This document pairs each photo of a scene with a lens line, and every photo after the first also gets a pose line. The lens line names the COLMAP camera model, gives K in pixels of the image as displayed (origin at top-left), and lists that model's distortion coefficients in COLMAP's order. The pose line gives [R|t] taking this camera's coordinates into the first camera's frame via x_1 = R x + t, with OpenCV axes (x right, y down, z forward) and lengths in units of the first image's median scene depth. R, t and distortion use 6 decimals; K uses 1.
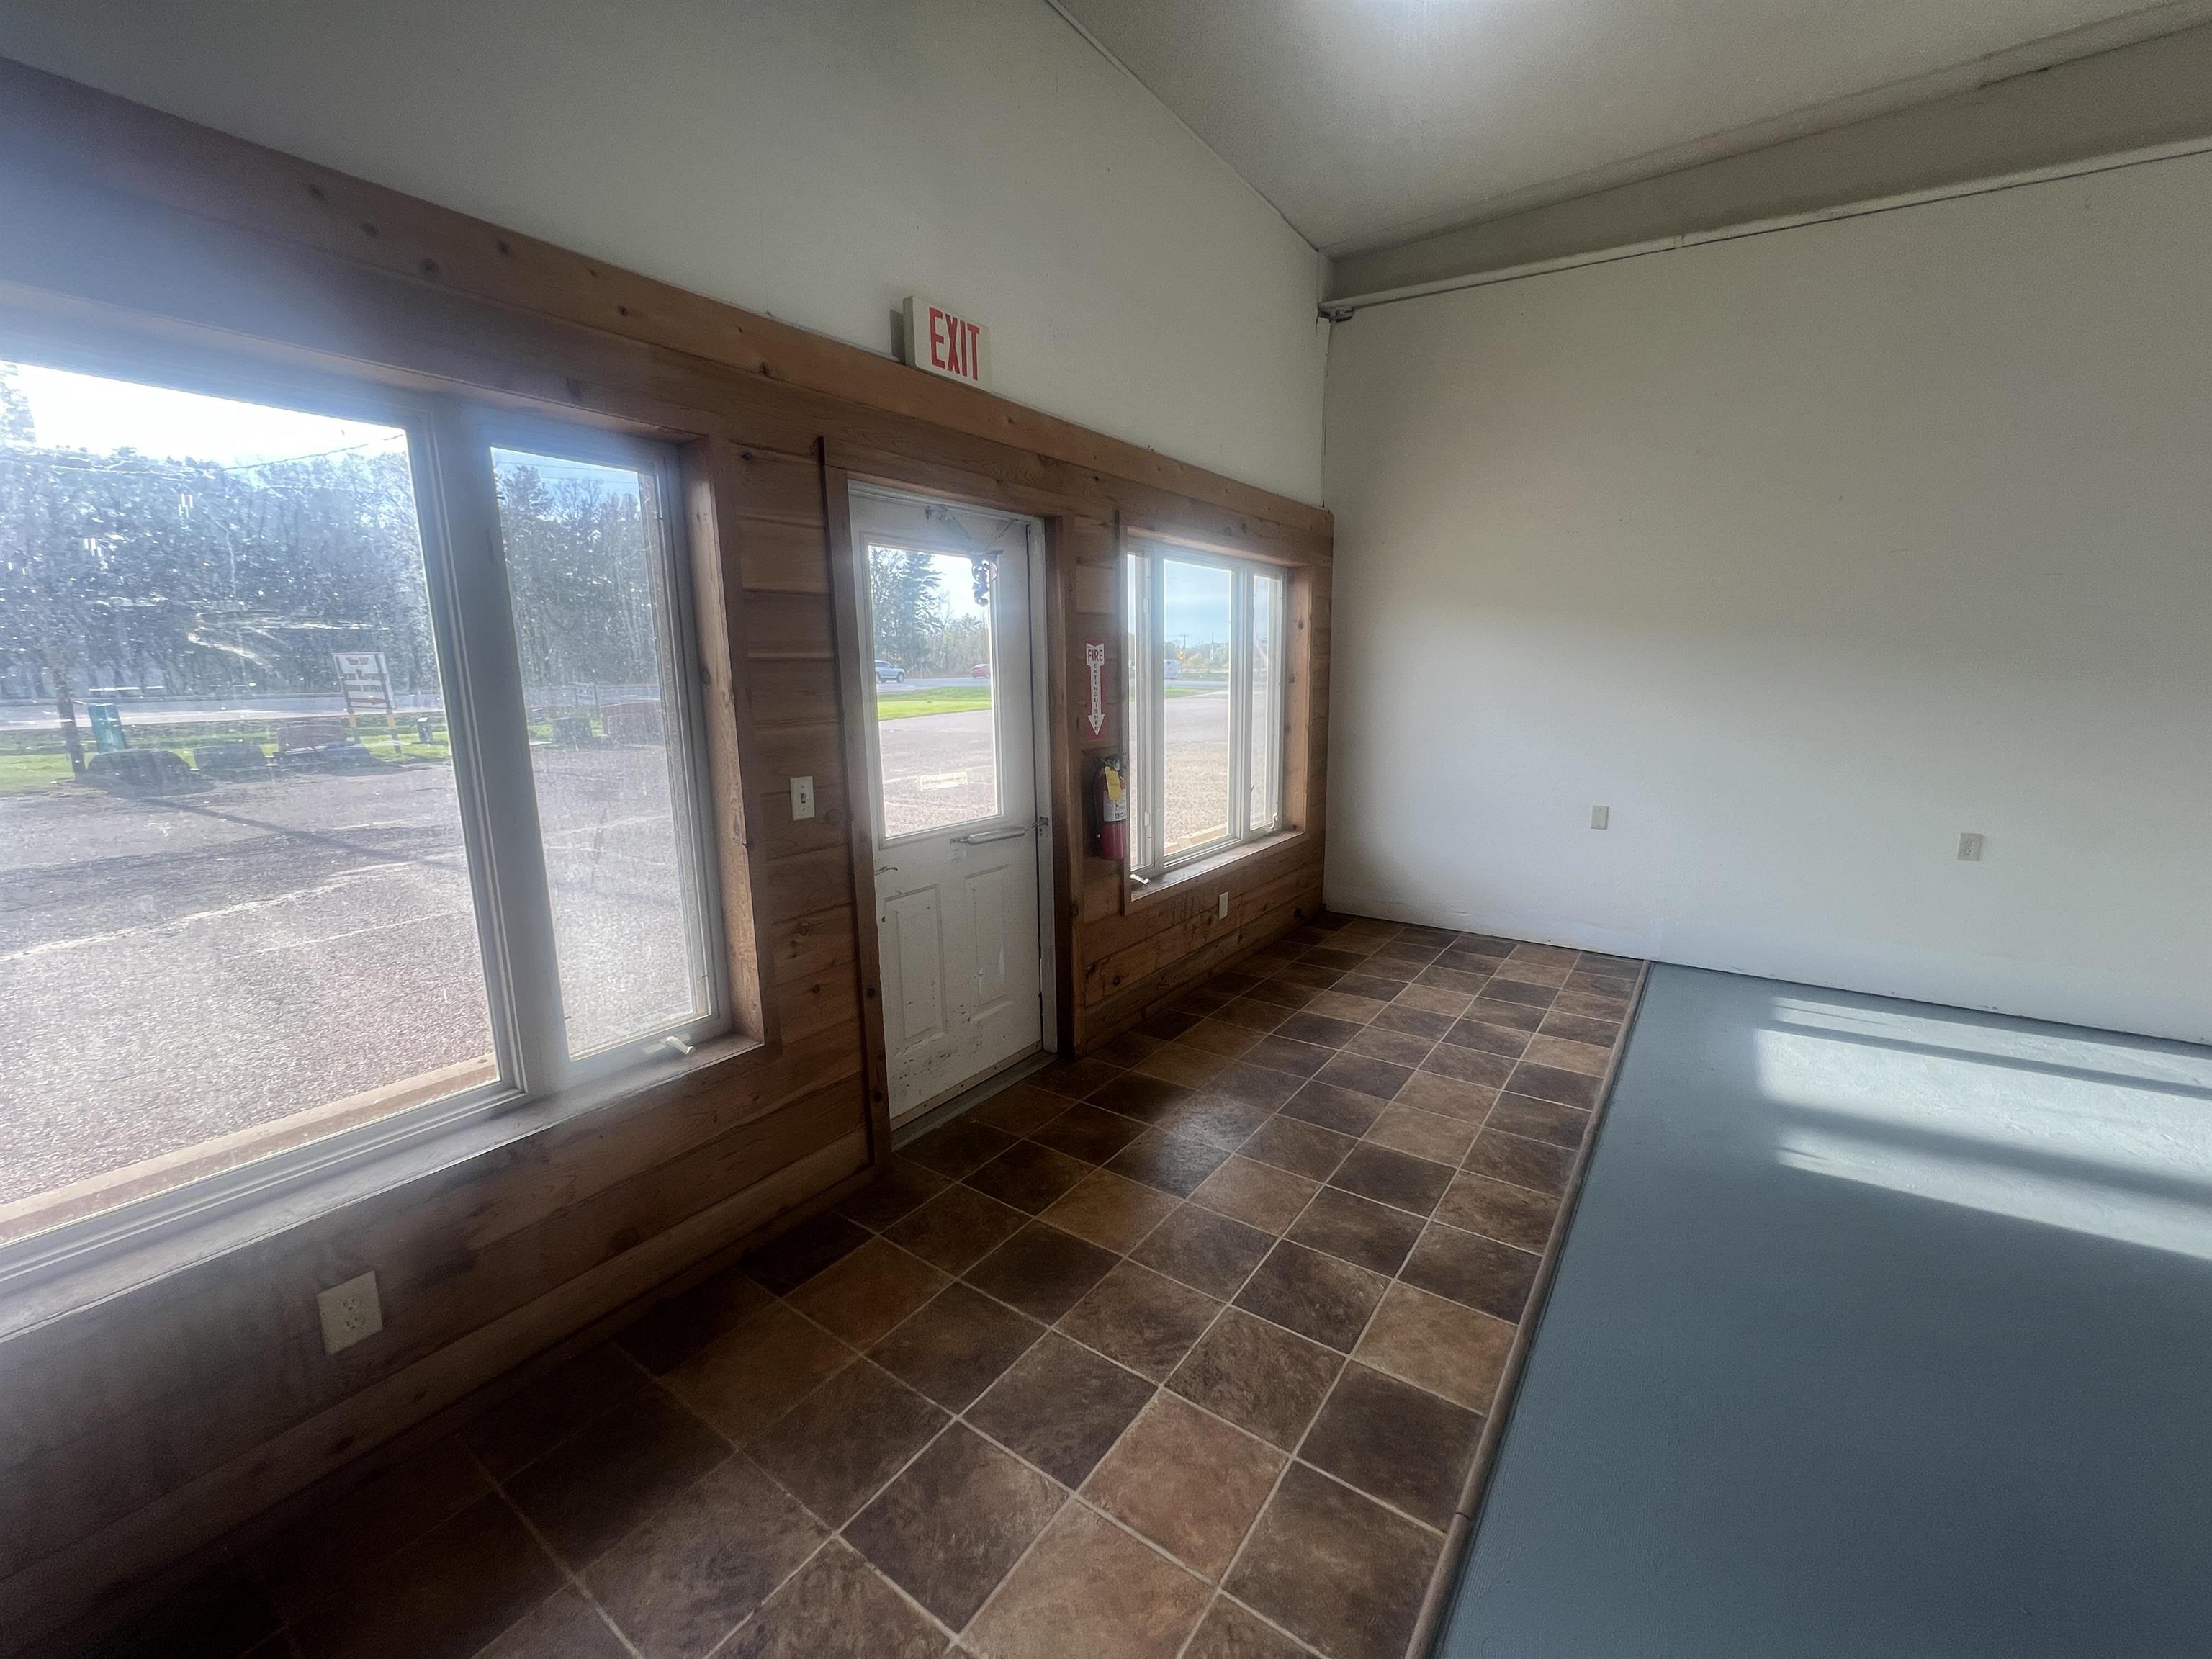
lens RADIAL K [[891.1, 0, 1107.7], [0, 891.1, 827.0], [0, 0, 1]] dist [0.000146, 0.000309]
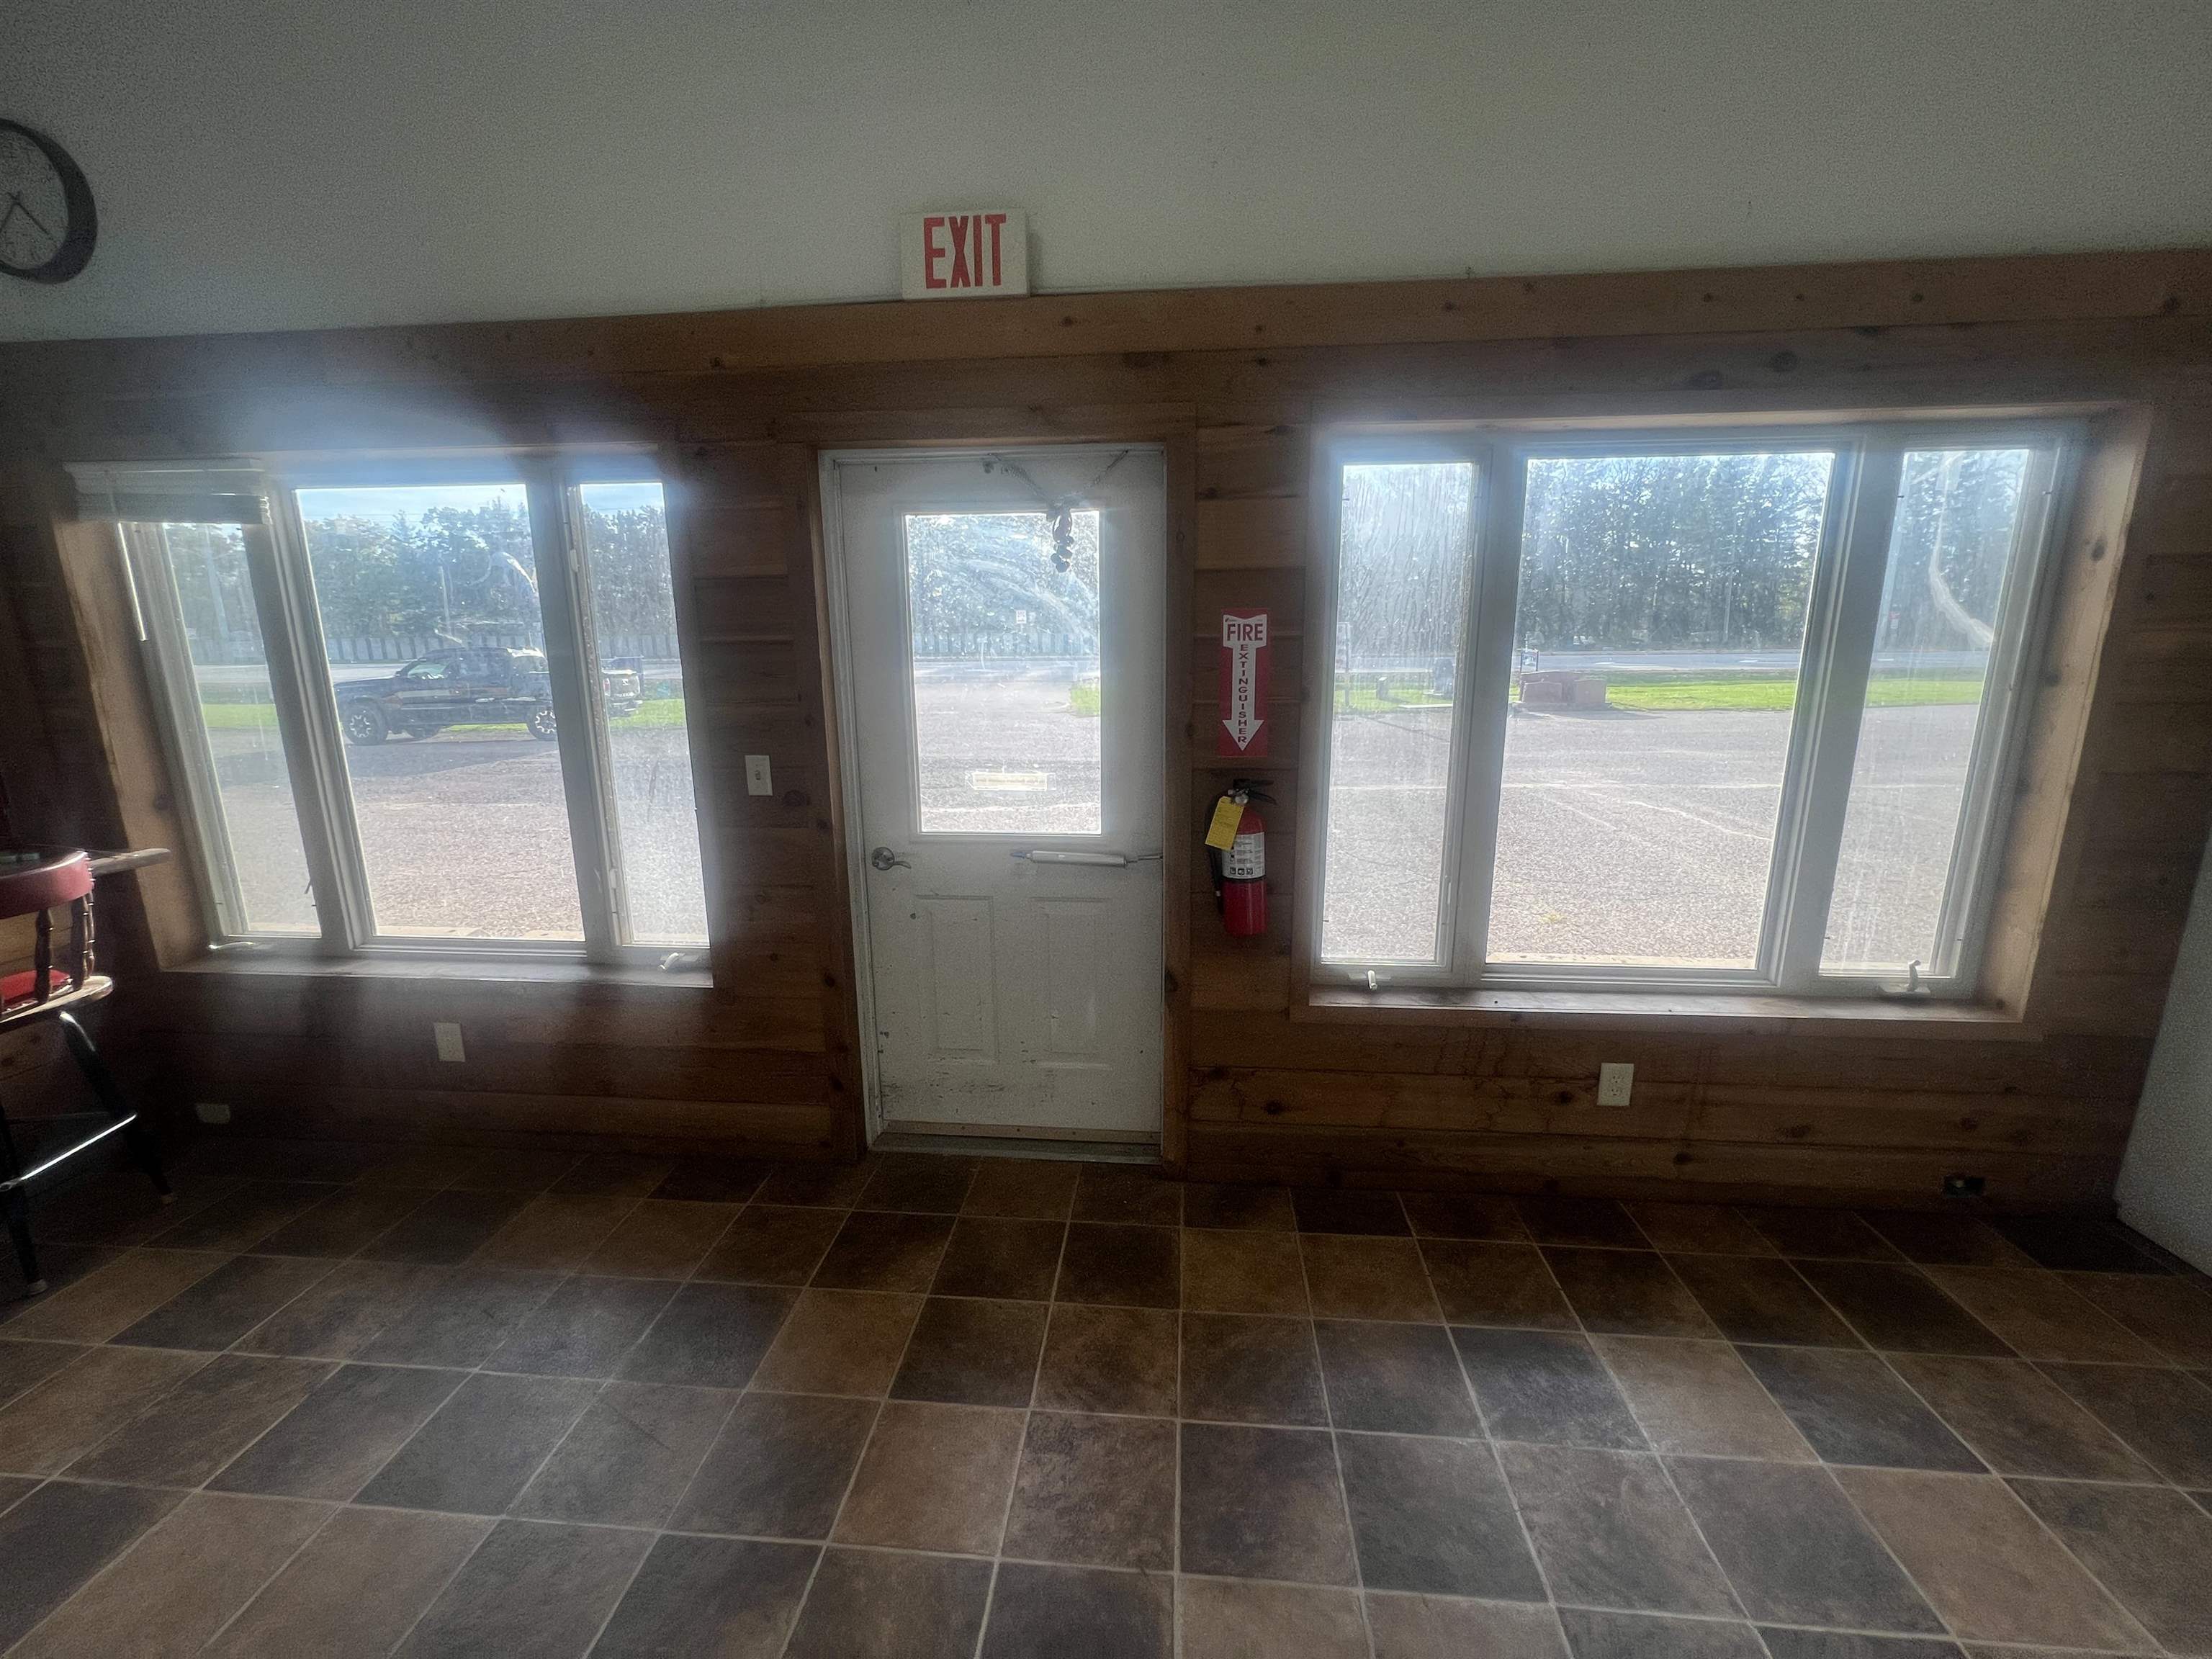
lens RADIAL K [[891.1, 0, 1109.2], [0, 891.1, 828.0], [0, 0, 1]] dist [0.000146, 0.000309]
pose [[0.503137, 0.184722, -0.844234, 0.582490], [-0.152008, 0.980575, 0.123962, -0.125649], [0.850733, 0.065961, 0.521443, 0.621142]]
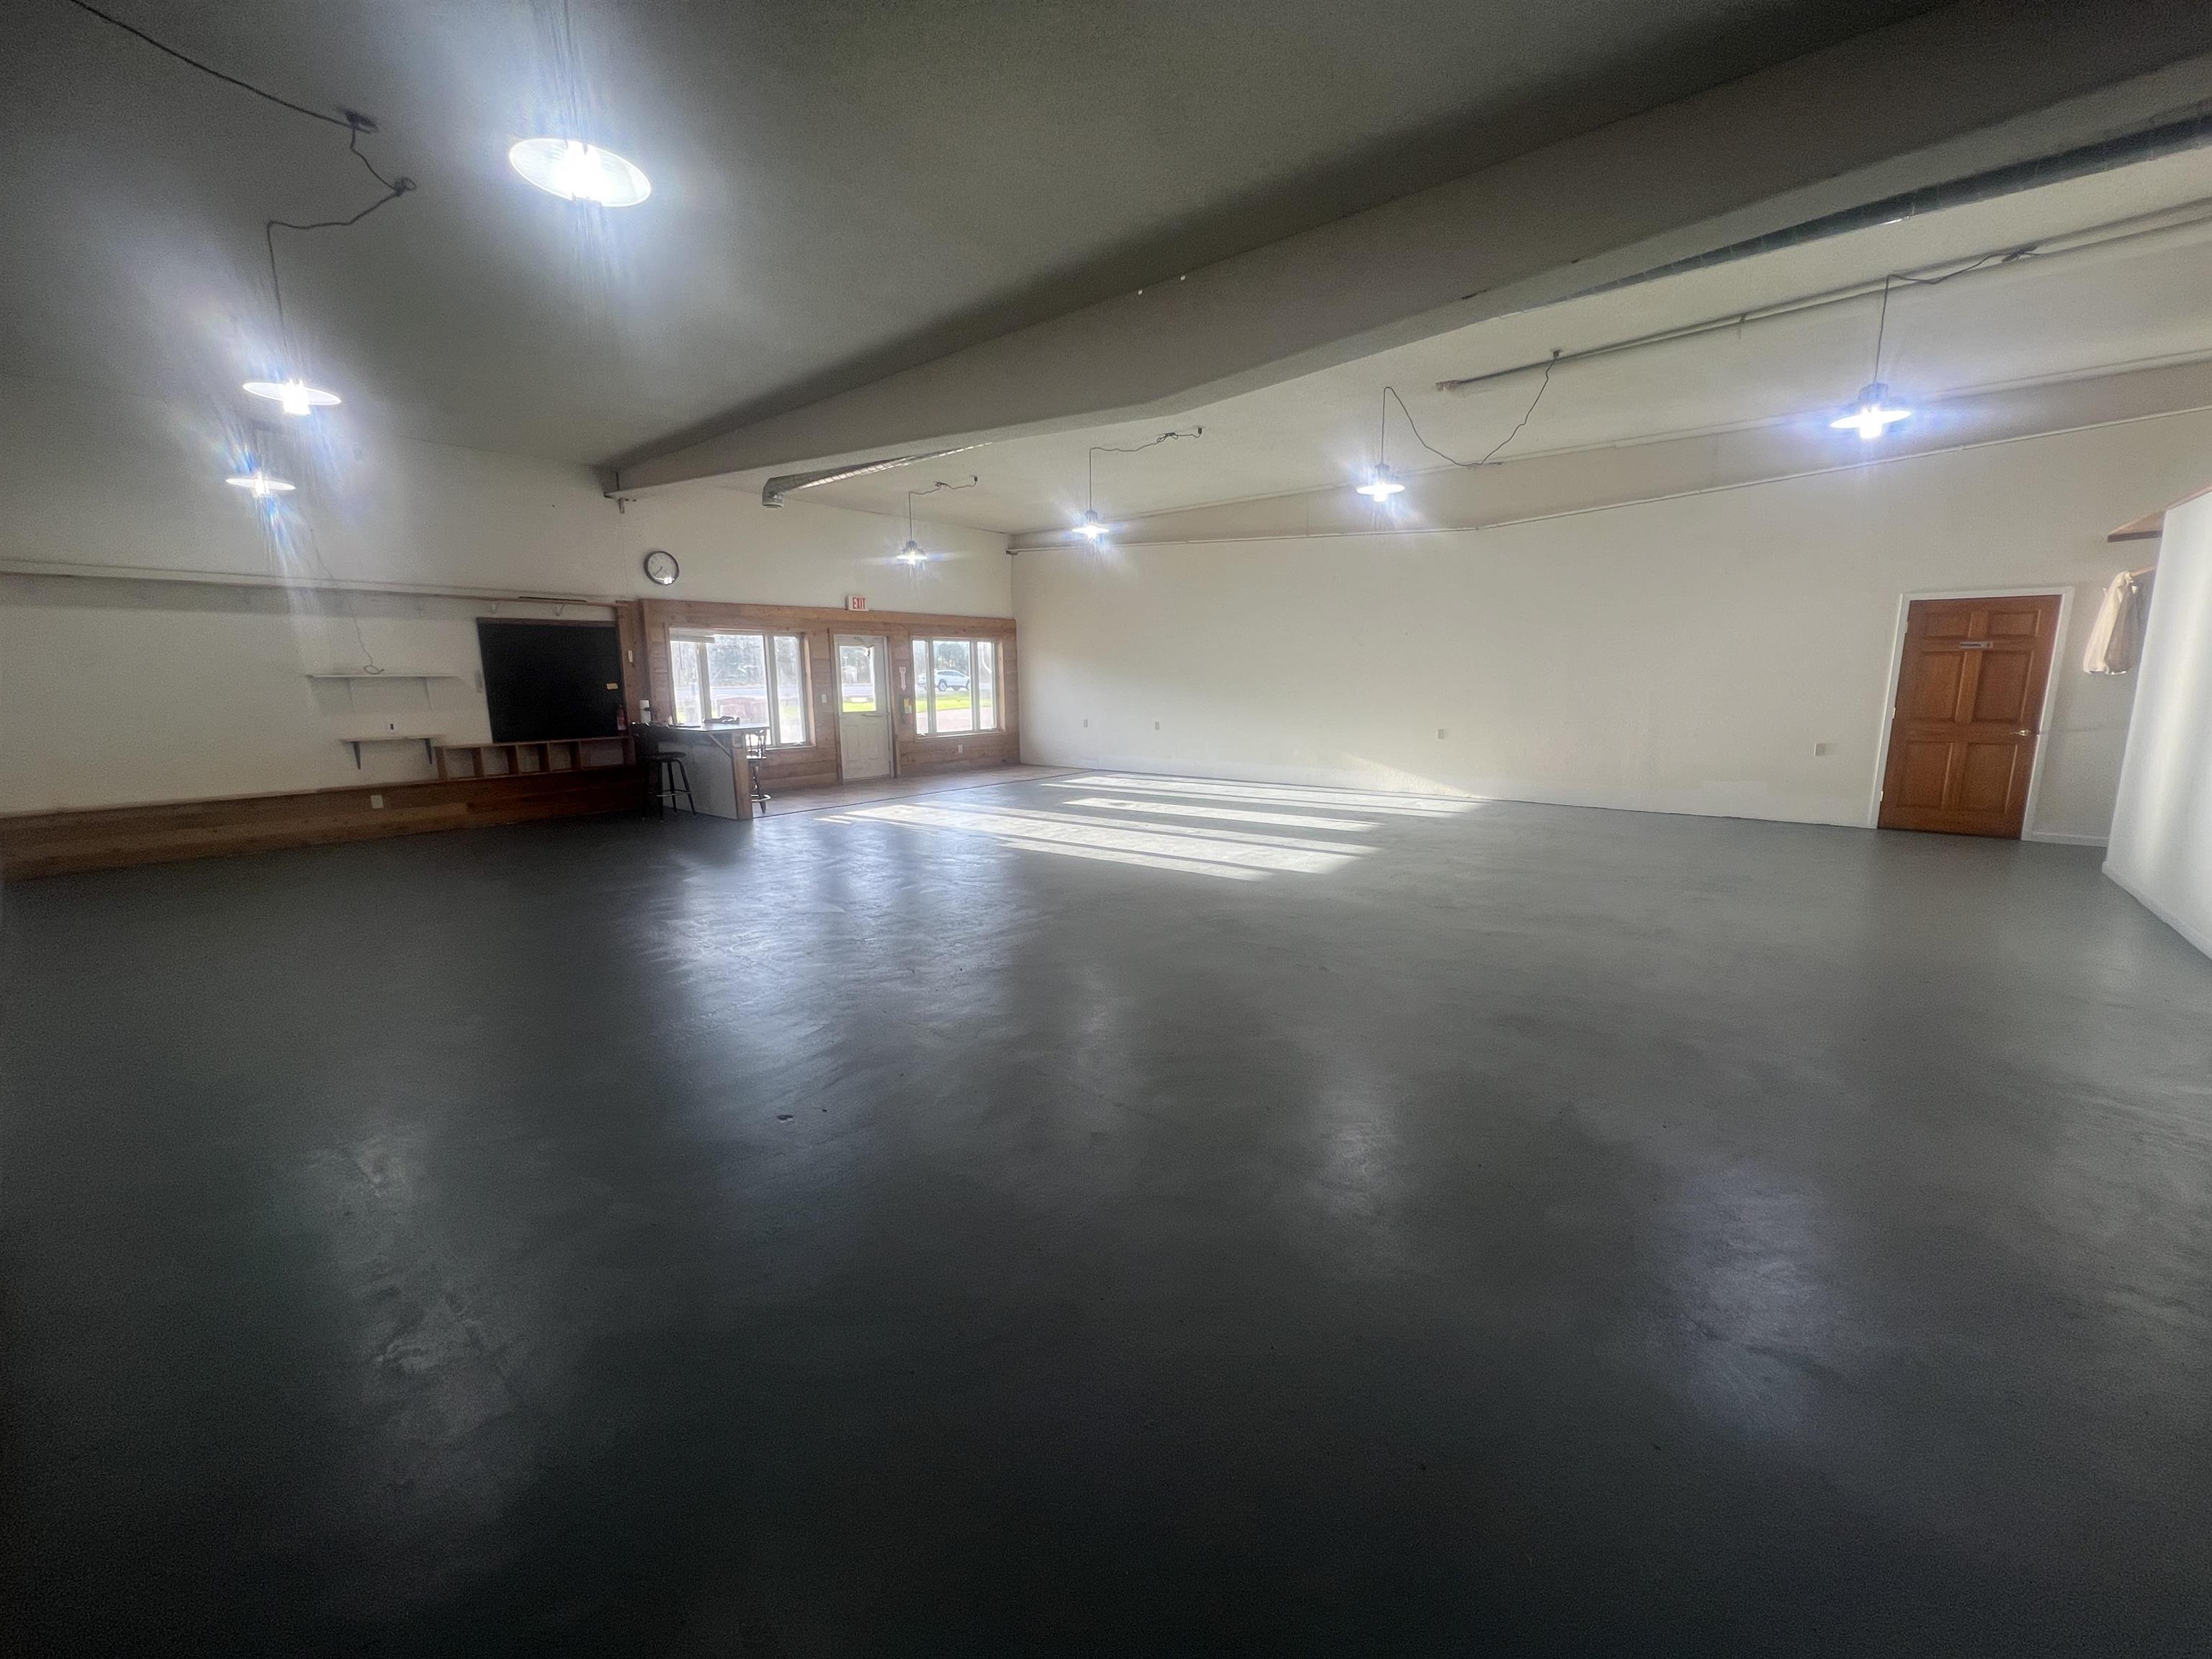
lens RADIAL K [[884.9, 0, 1110.3], [0, 884.9, 833.0], [0, 0, 1]] dist [0.000023, 0.000033]
pose [[0.997726, 0.015008, -0.065716, 1.244284], [-0.014852, 0.999886, 0.002867, 0.529012], [0.065751, -0.001885, 0.997834, -2.998385]]
